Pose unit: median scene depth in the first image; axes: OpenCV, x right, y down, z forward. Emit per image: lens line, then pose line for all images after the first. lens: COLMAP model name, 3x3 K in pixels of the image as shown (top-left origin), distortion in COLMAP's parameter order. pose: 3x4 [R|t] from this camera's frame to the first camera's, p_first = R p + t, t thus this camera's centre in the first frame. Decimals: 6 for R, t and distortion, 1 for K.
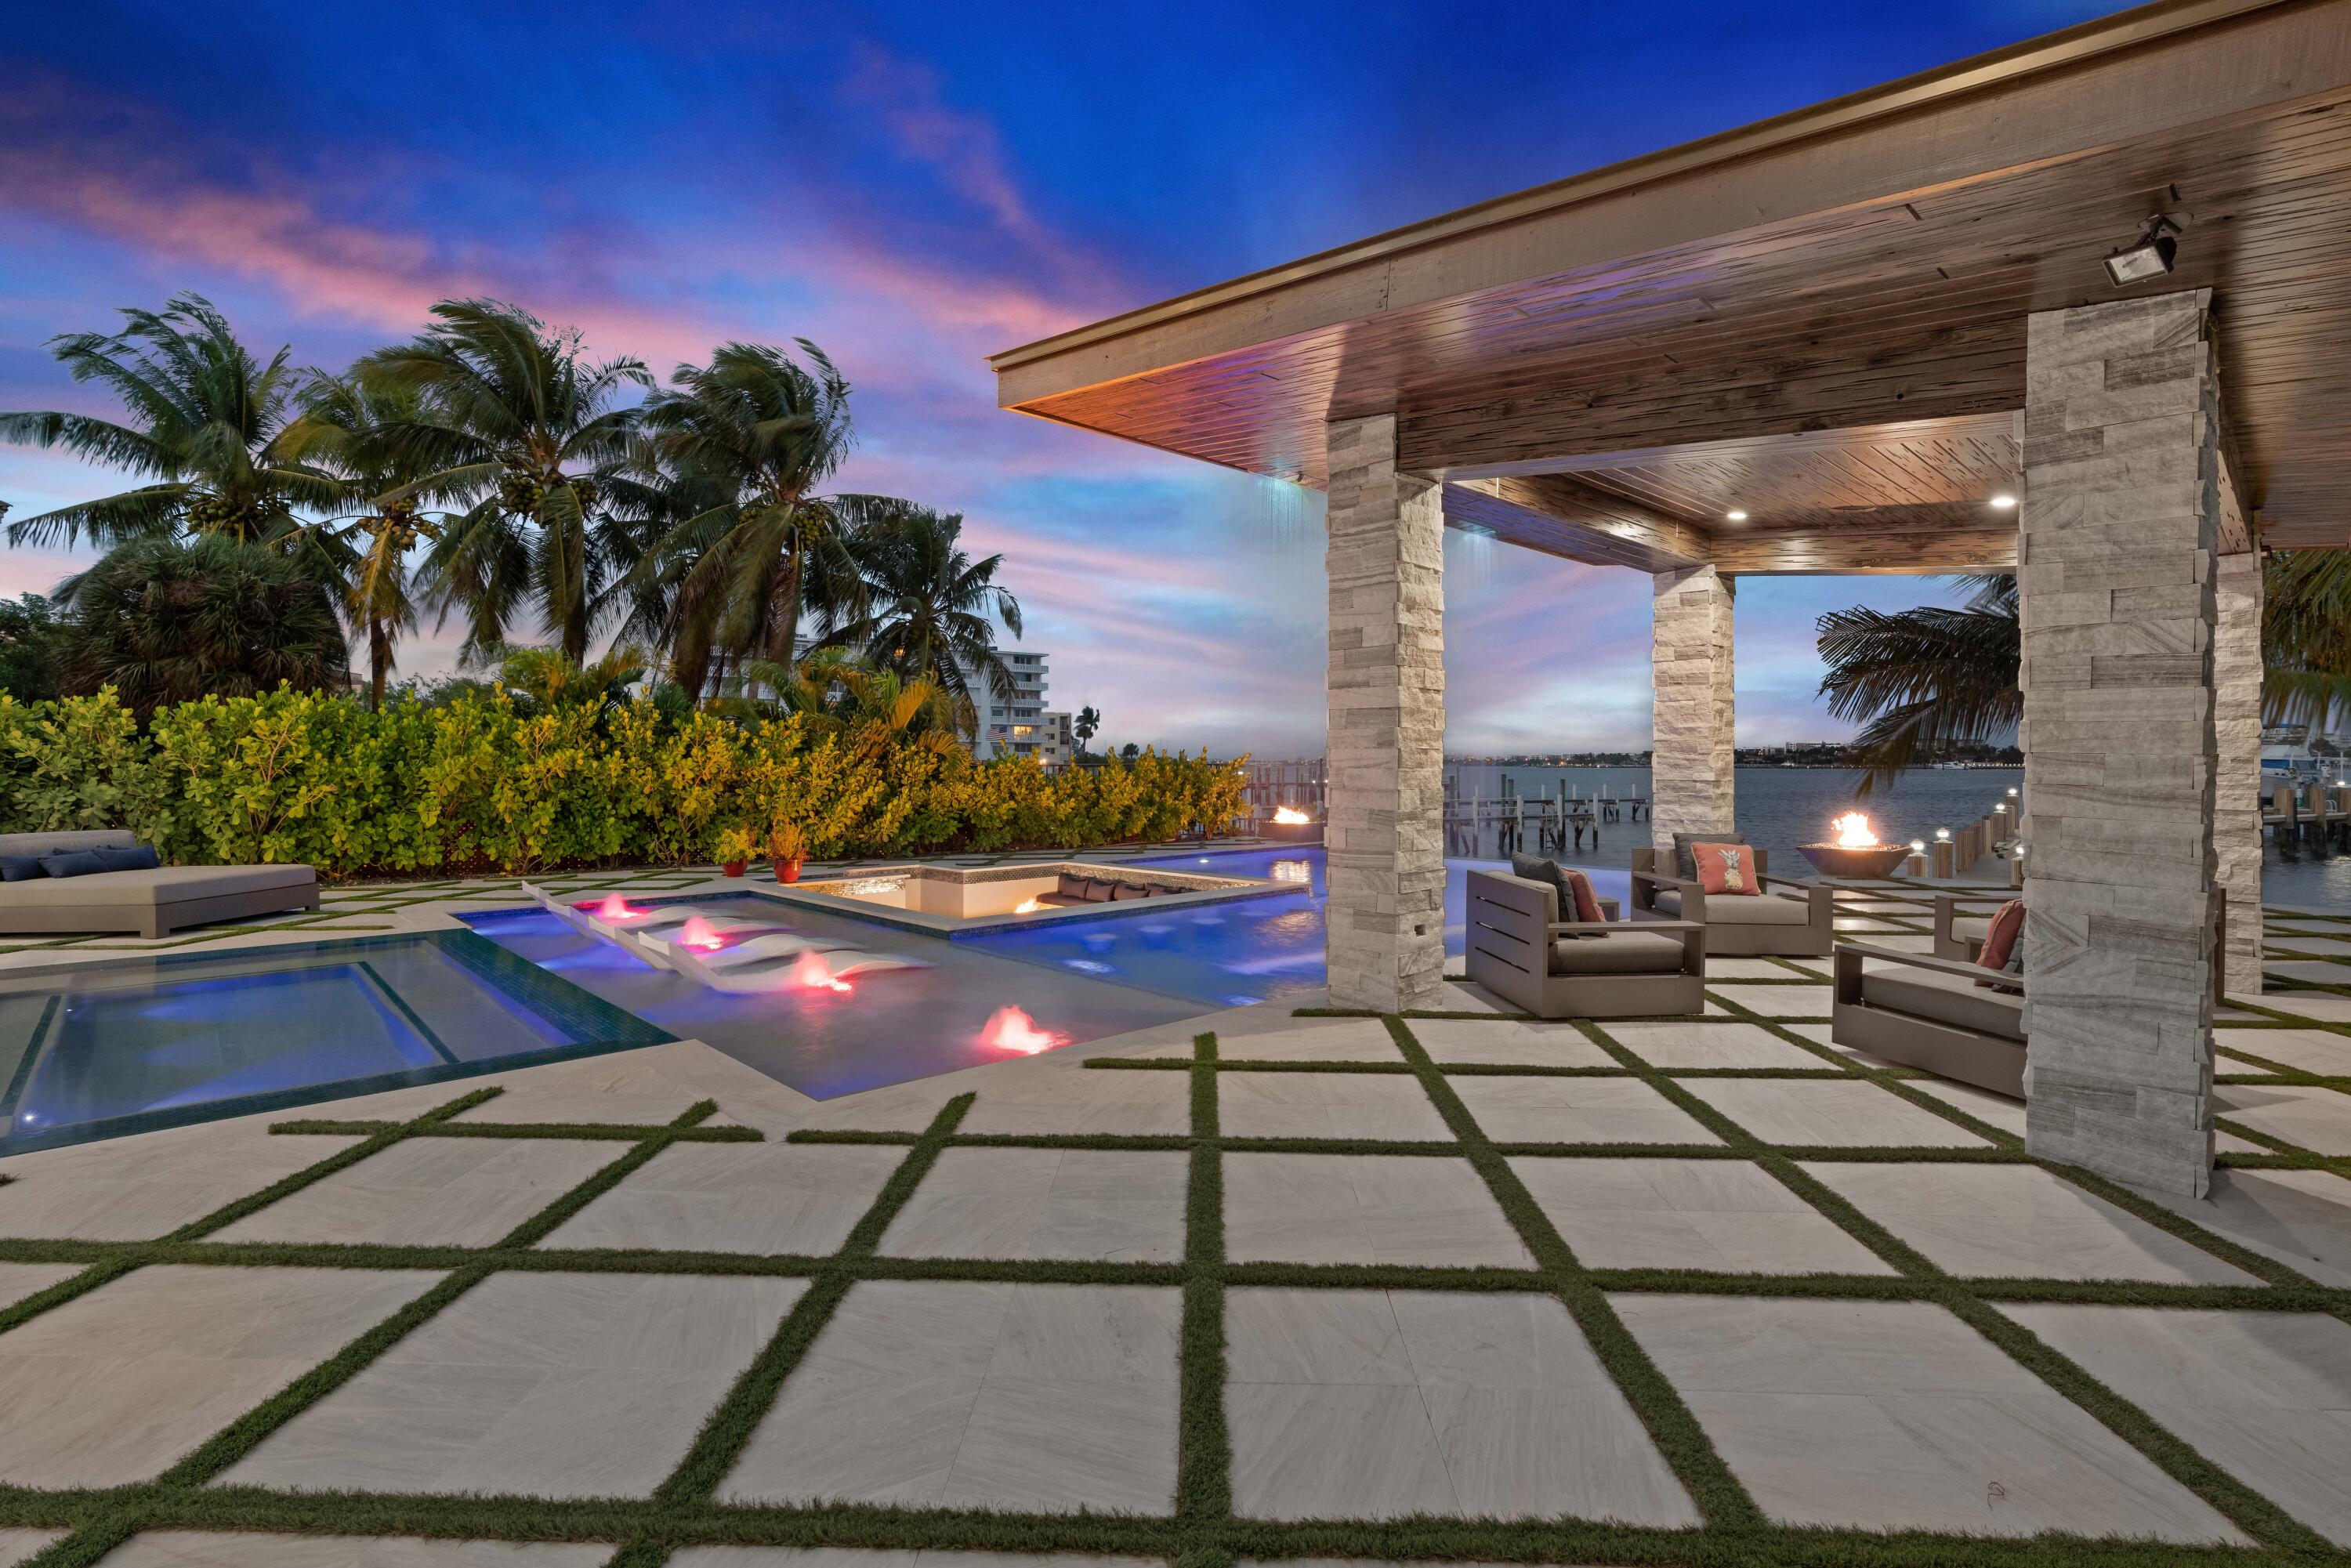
lens RADIAL K [[1056.4, 0, 1175.5], [0, 1056.4, 784.0], [0, 0, 1]] dist [-0.003038, 0.000802]
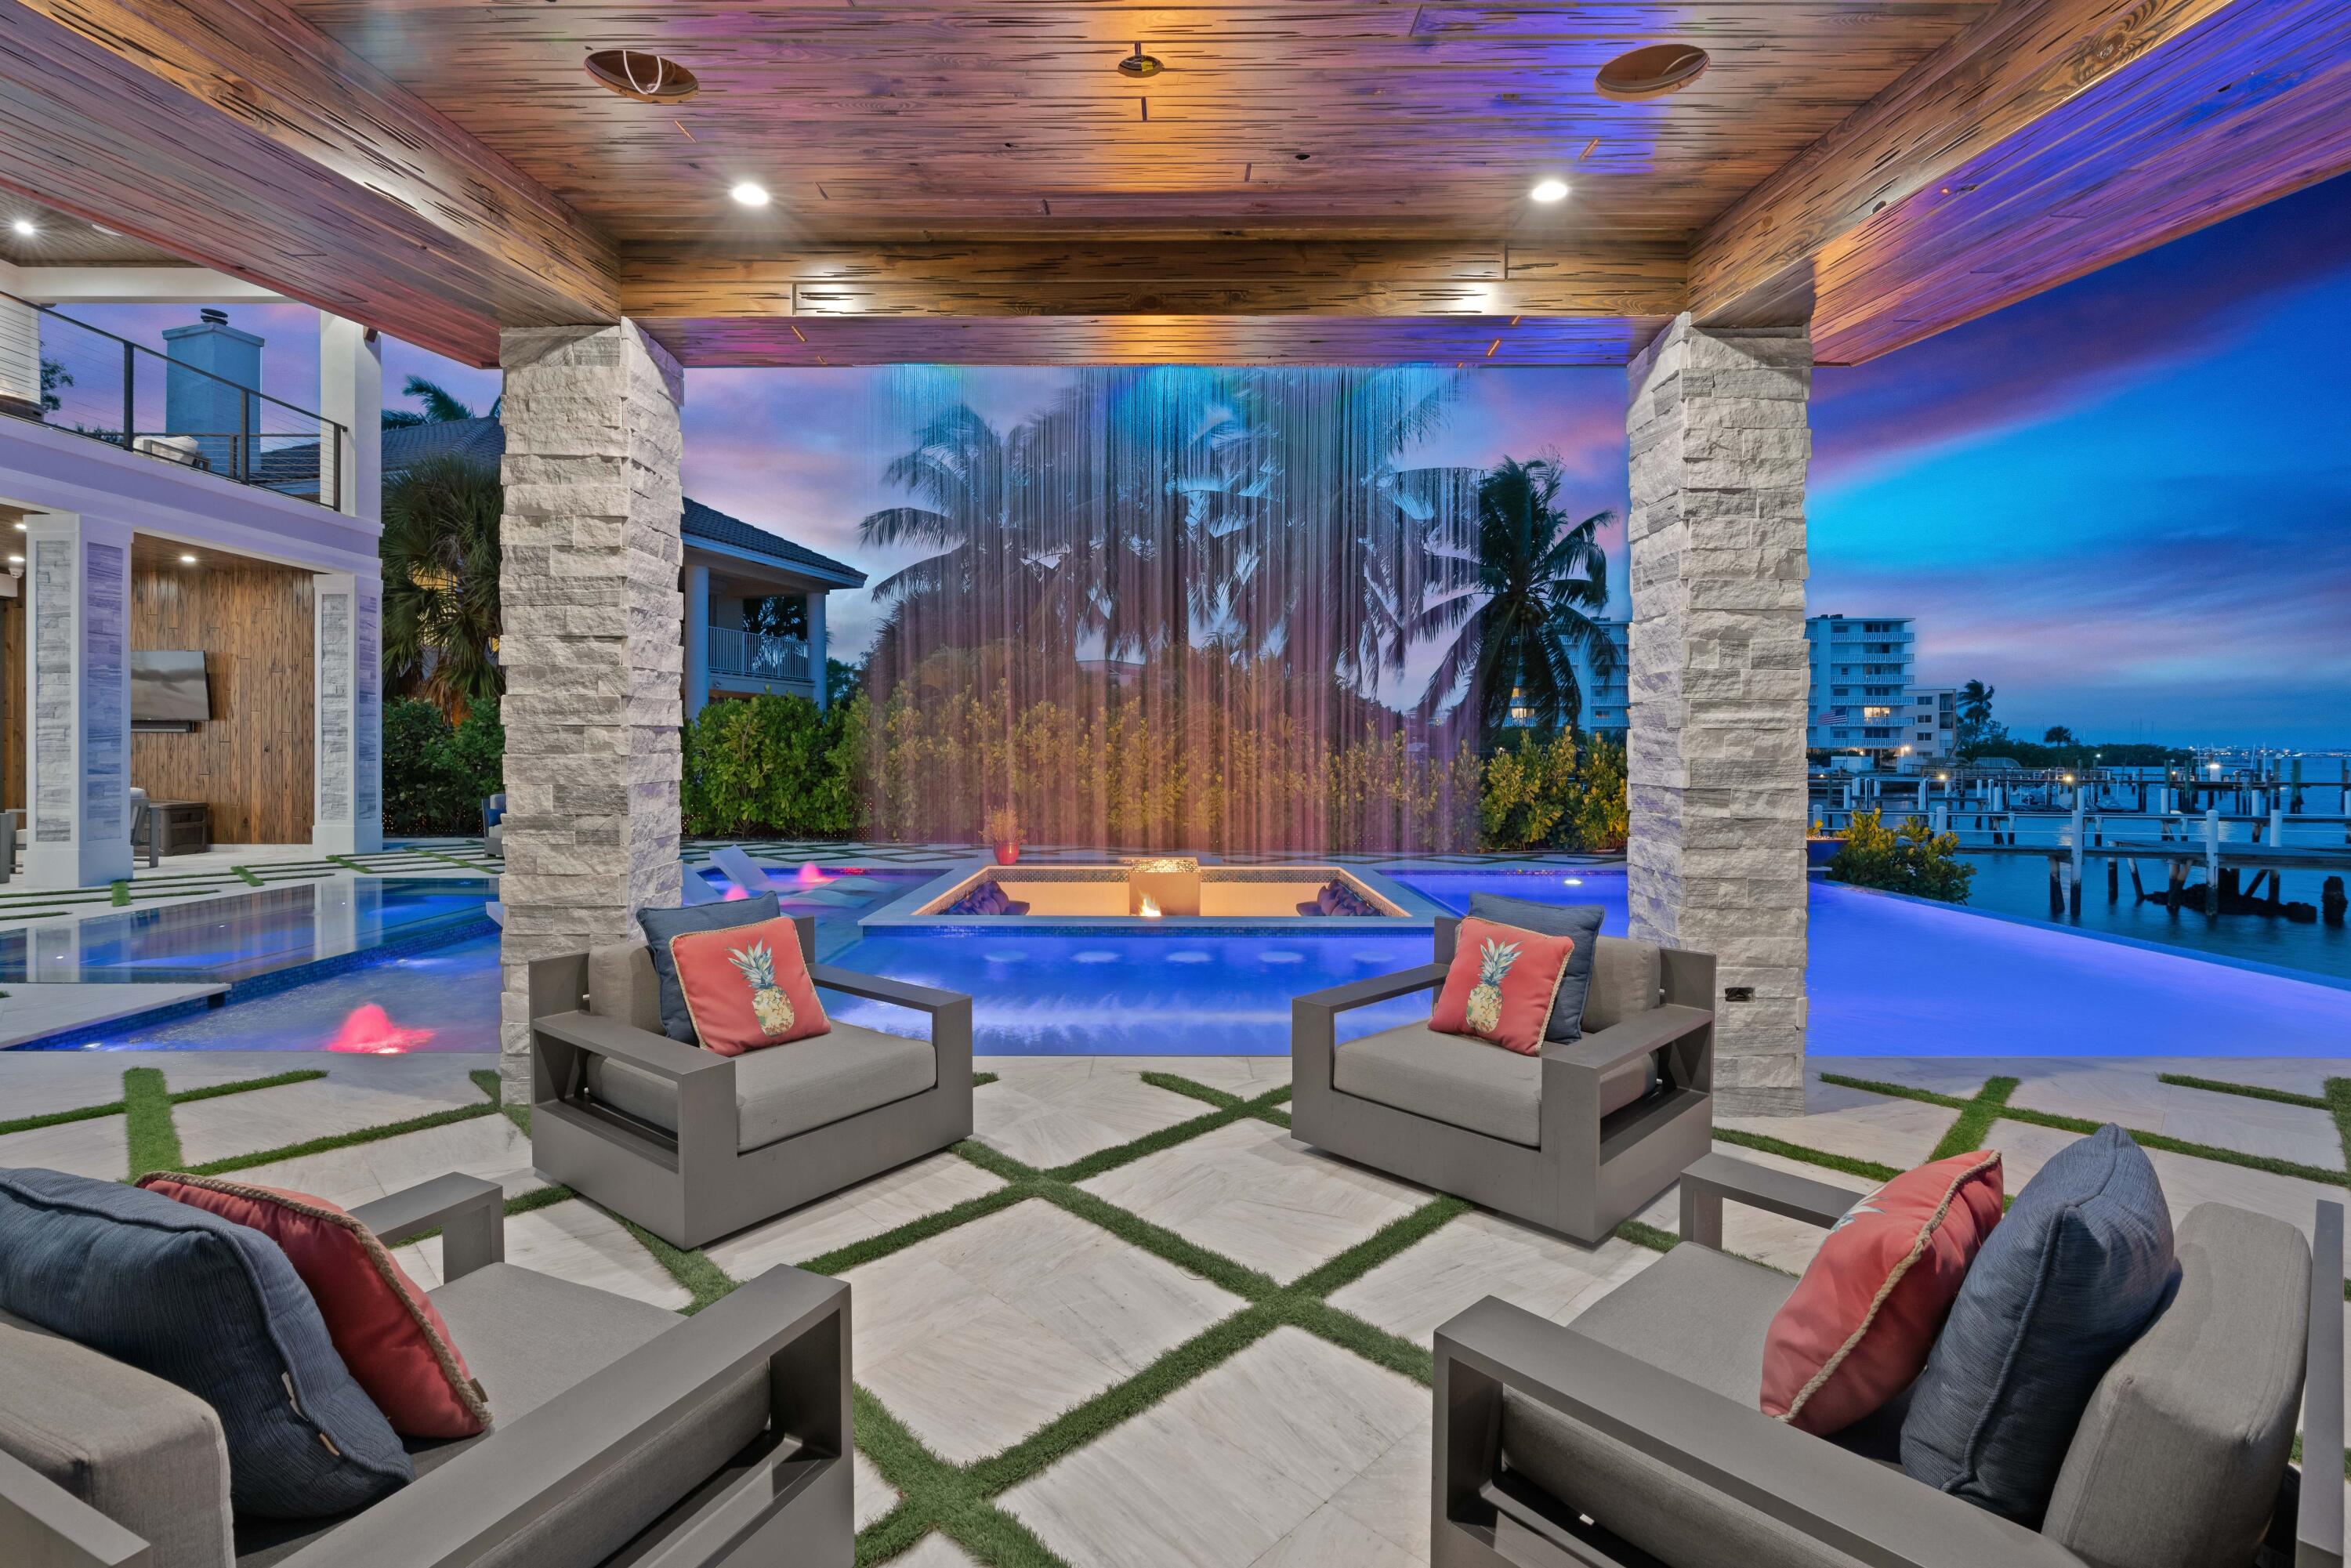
lens RADIAL K [[1056.4, 0, 1175.5], [0, 1056.4, 784.0], [0, 0, 1]] dist [-0.003038, 0.000802]
pose [[0.732661, 0.024163, -0.680165, 0.230036], [-0.016255, 0.999706, 0.018006, -0.003357], [0.680399, -0.002137, 0.732838, 0.179998]]
